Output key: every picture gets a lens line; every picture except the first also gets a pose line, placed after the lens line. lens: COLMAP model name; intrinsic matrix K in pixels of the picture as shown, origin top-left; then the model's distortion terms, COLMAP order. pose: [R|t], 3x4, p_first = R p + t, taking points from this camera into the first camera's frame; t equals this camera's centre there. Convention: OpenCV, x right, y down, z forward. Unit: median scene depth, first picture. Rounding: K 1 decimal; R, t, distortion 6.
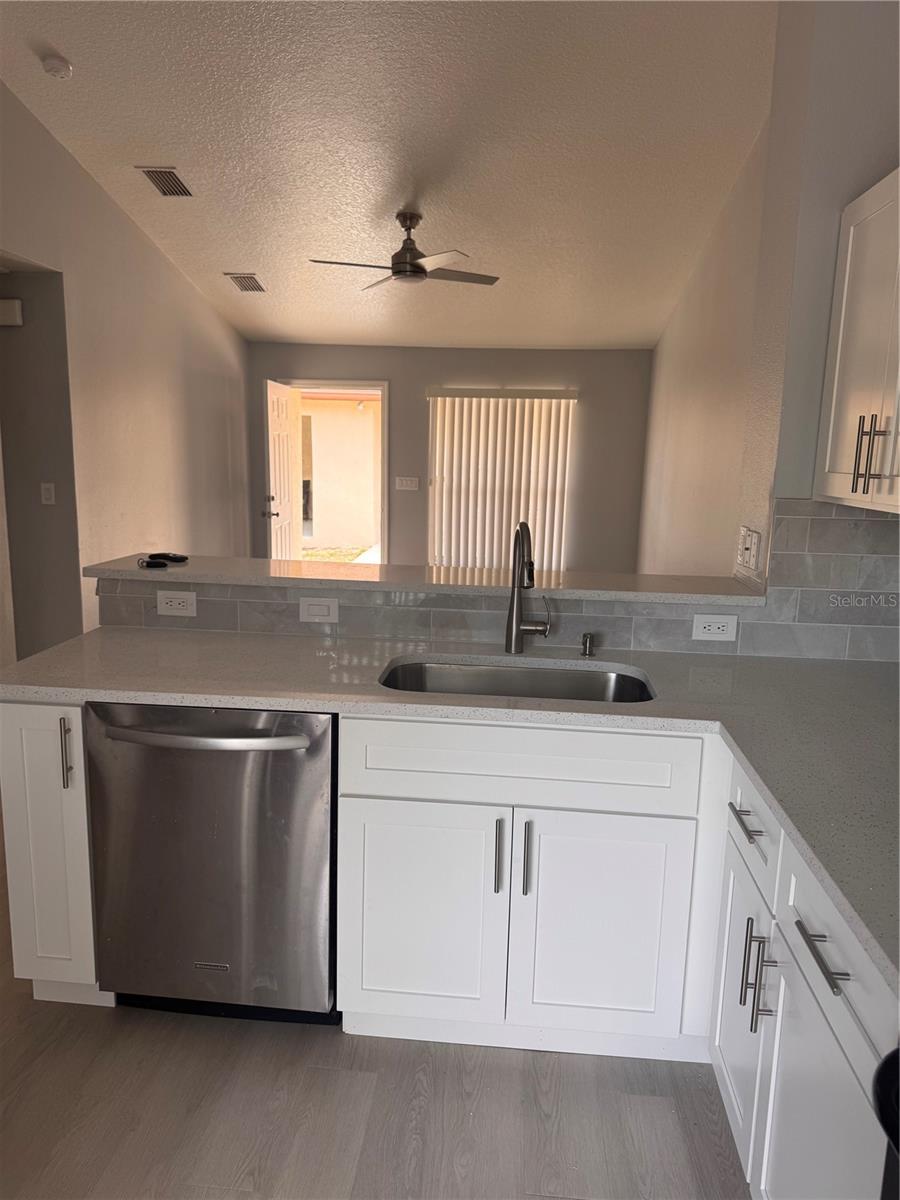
lens RADIAL K [[856.9, 0, 451.5], [0, 856.9, 599.6], [0, 0, 1]] dist [0.046772, -0.071328]
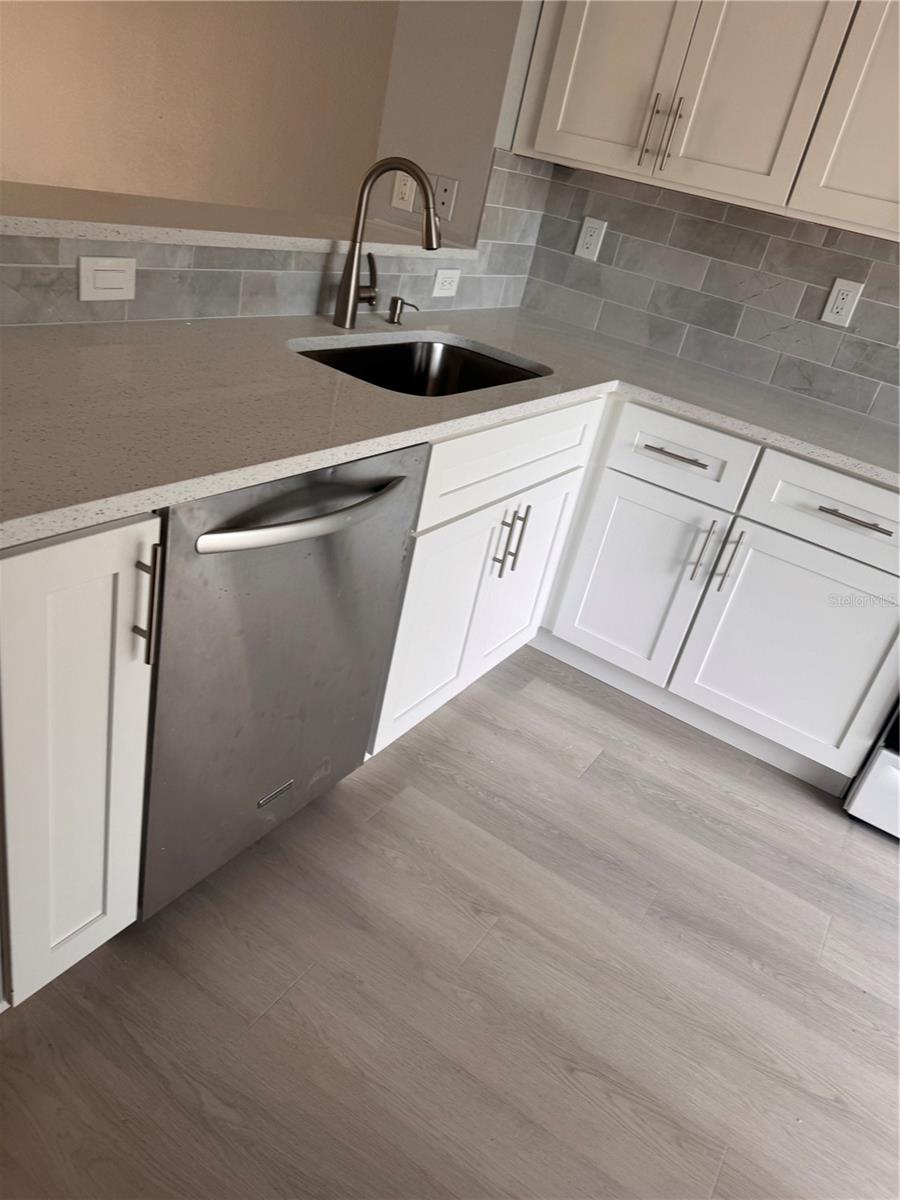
lens RADIAL K [[856.9, 0, 447.2], [0, 856.9, 607.2], [0, 0, 1]] dist [0.046772, -0.071328]
pose [[0.437024, -0.357026, 0.825556, -0.664092], [-0.027010, 0.912222, 0.408805, -0.033718], [-0.899044, -0.200956, 0.389020, 0.514015]]
